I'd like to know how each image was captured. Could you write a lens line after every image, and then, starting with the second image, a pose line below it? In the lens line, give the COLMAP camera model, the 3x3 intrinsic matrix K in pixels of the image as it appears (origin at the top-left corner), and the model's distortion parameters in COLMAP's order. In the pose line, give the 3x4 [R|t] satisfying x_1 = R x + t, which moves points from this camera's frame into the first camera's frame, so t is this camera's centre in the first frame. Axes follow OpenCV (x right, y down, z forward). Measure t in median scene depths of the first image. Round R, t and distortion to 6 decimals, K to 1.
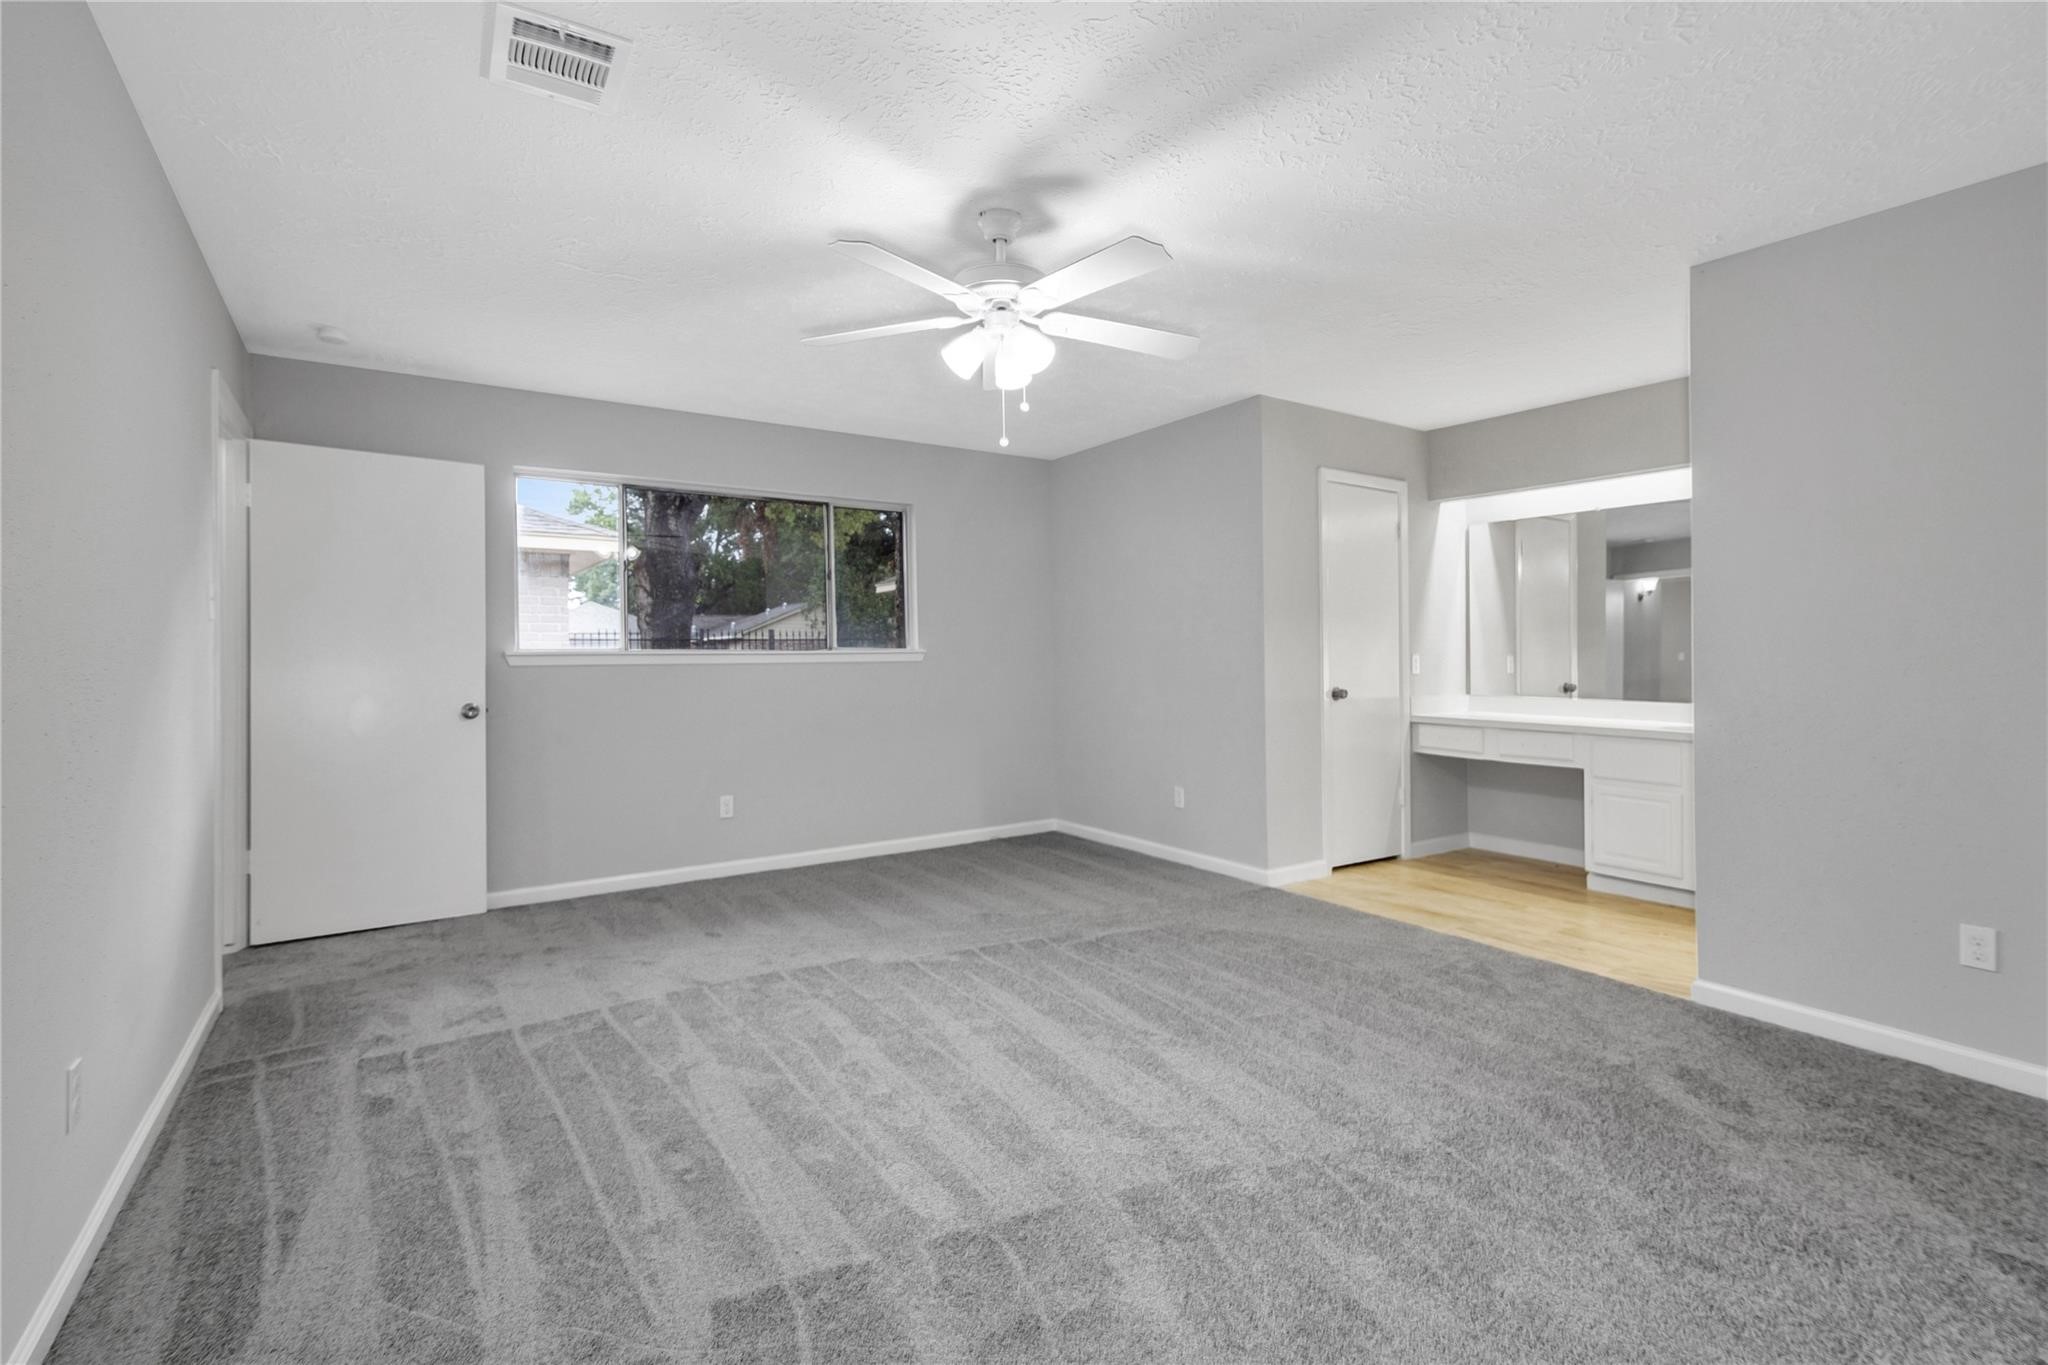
lens RADIAL K [[941.6, 0, 1028.5], [0, 941.6, 654.3], [0, 0, 1]] dist [0.005590, 0.000328]
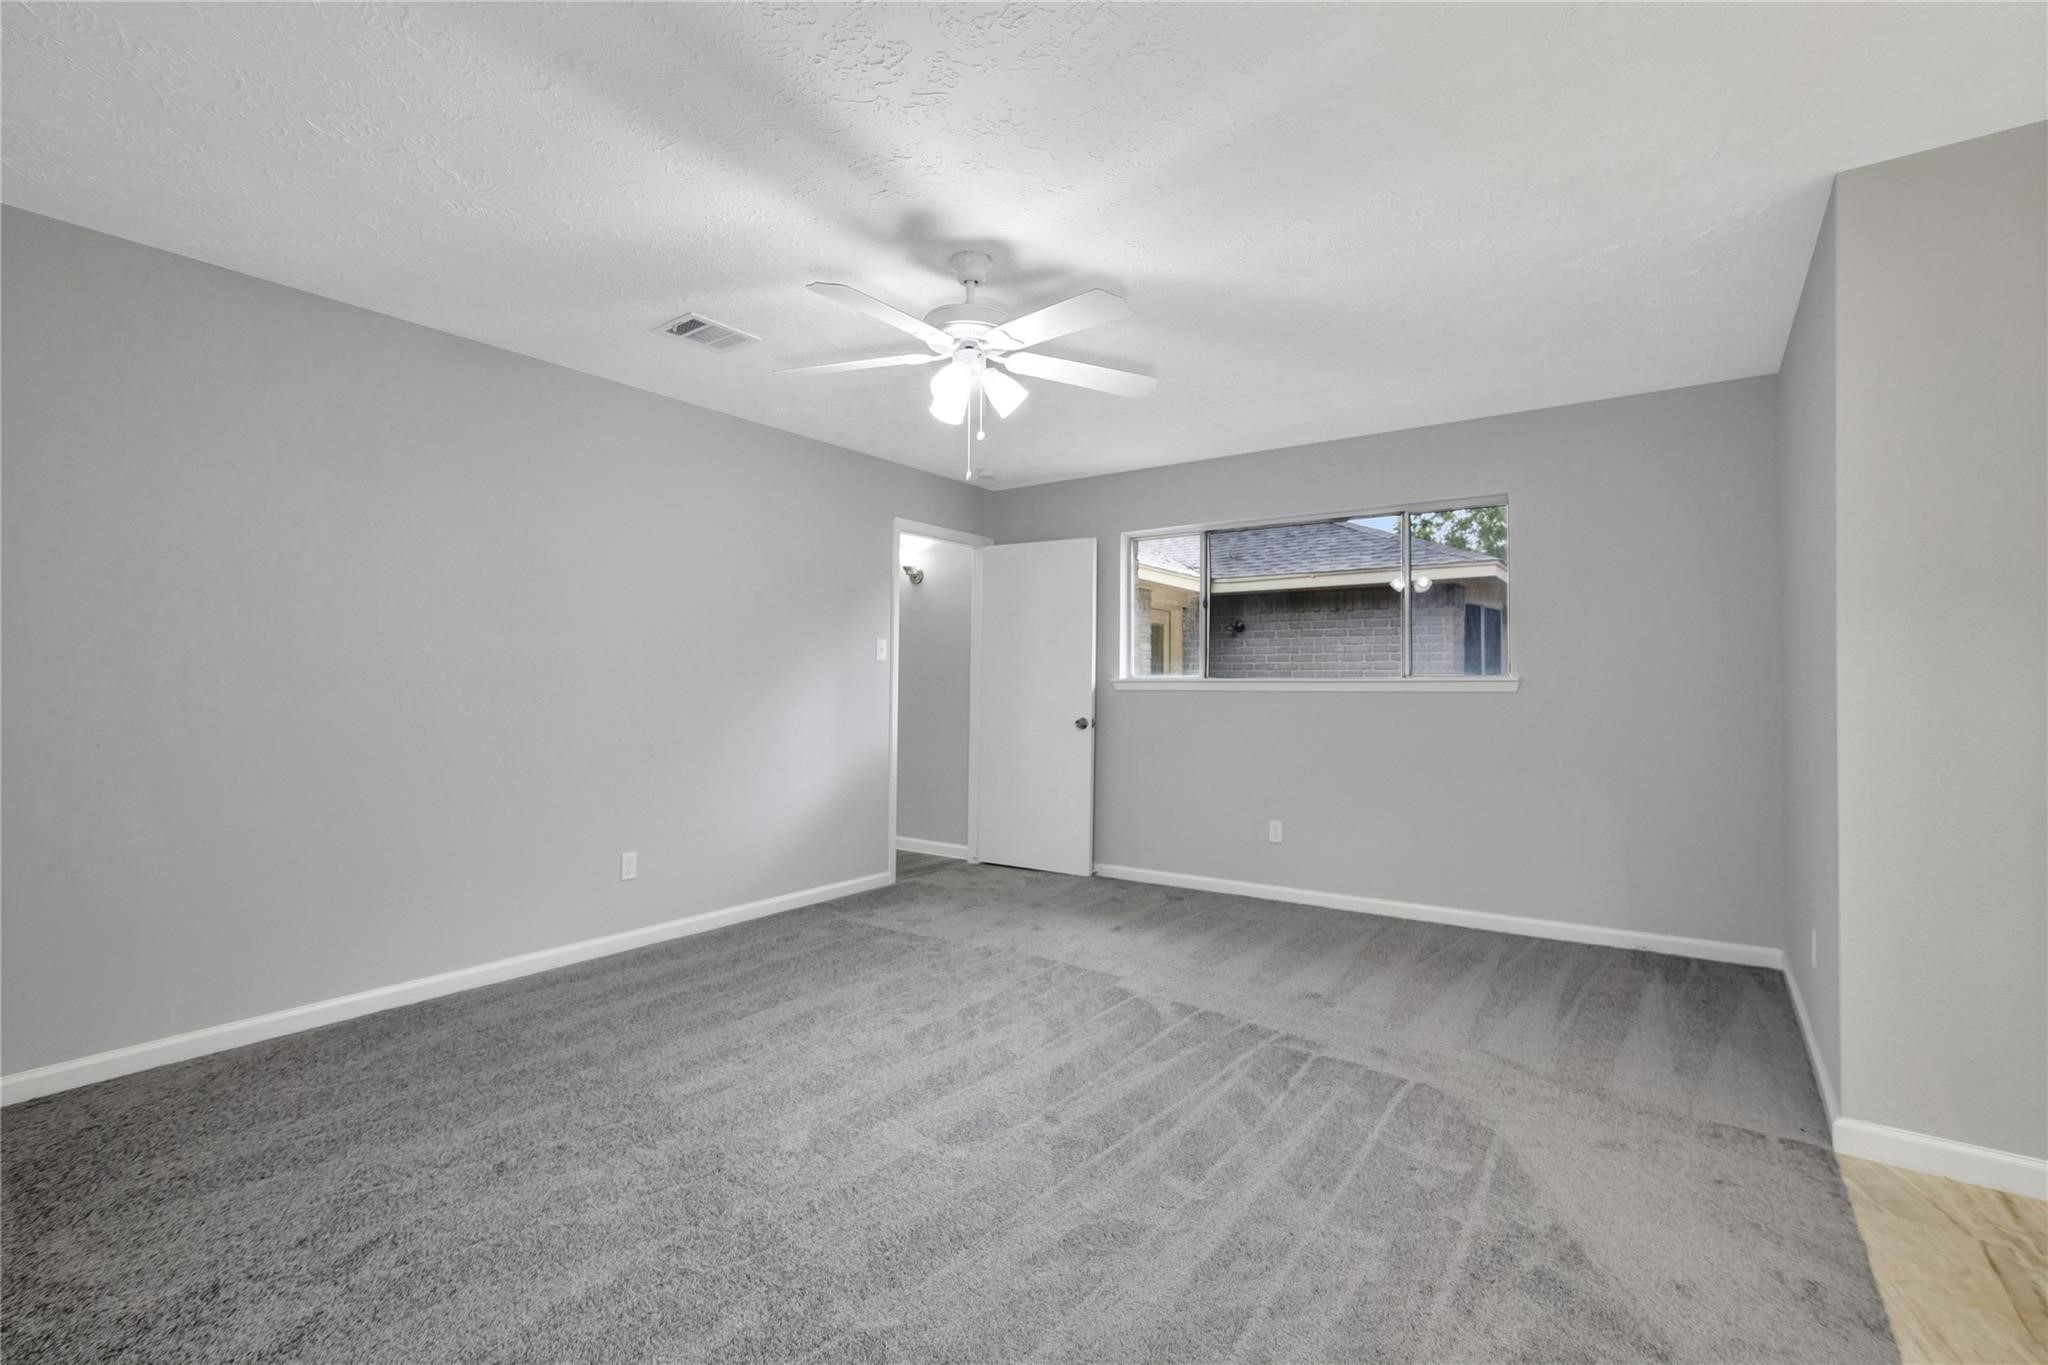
lens RADIAL K [[941.6, 0, 1024.7], [0, 941.6, 674.2], [0, 0, 1]] dist [0.005590, 0.000328]
pose [[0.349288, -0.004733, -0.937003, 0.737972], [-0.004027, 0.999970, -0.006552, -0.000639], [0.937007, 0.006062, 0.349259, 0.533731]]
